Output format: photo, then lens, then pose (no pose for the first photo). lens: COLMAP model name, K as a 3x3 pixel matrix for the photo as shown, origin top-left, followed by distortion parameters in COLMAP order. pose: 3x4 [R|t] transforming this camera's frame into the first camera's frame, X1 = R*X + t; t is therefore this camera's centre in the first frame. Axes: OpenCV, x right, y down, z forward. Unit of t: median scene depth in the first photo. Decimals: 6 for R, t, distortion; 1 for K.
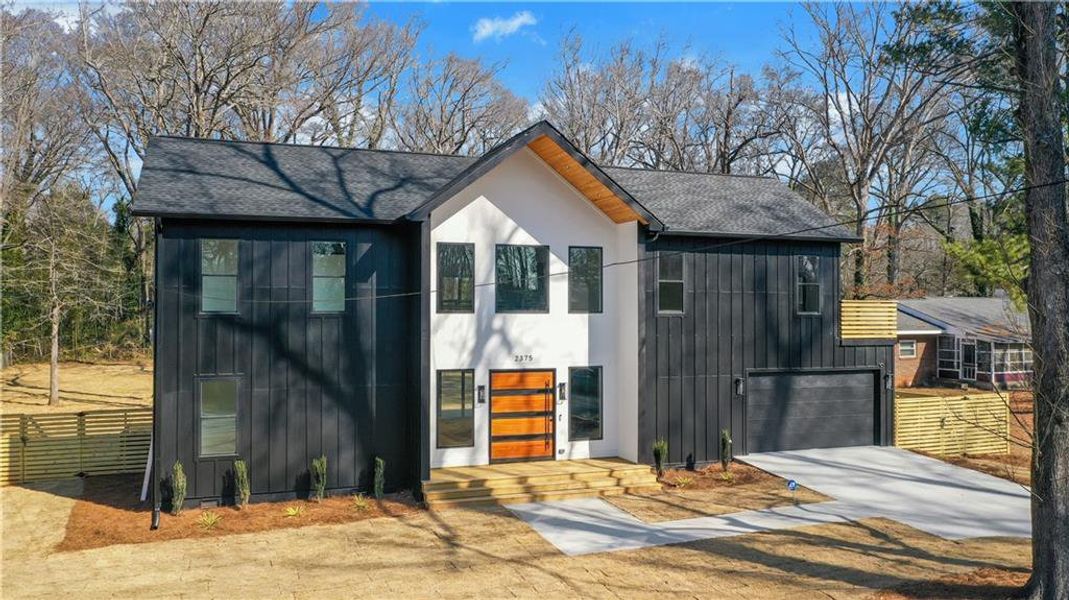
lens RADIAL K [[835.0, 0, 536.3], [0, 835.0, 309.4], [0, 0, 1]] dist [0.042097, -0.008271]
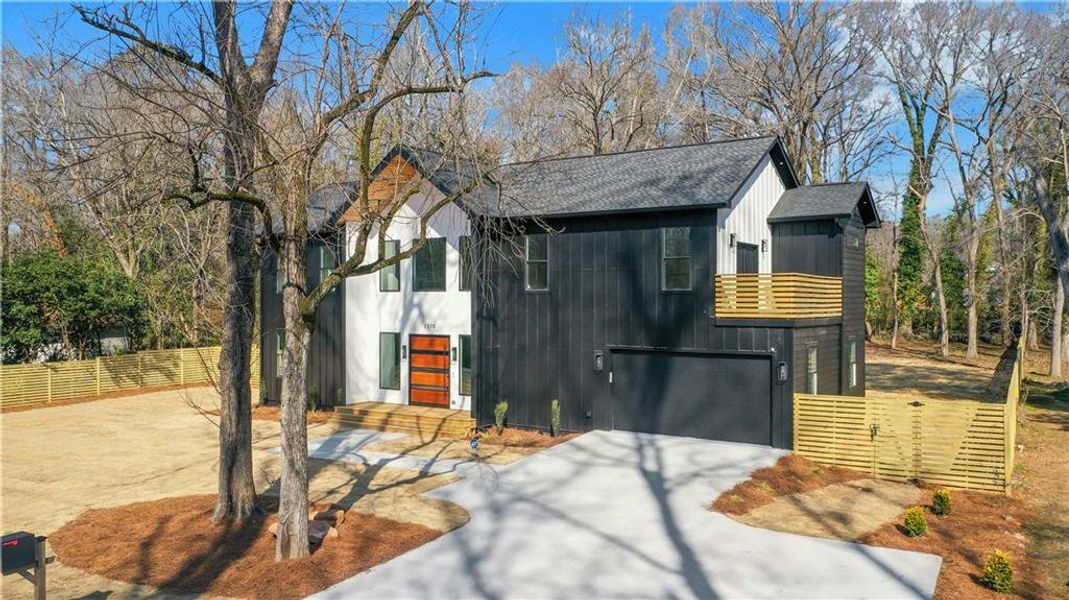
lens RADIAL K [[835.0, 0, 536.4], [0, 835.0, 297.8], [0, 0, 1]] dist [0.042097, -0.008271]
pose [[0.581232, -0.000898, -0.813737, 1.108690], [0.009933, 0.999933, 0.005991, 0.008245], [0.813677, -0.011565, 0.581202, 0.379587]]
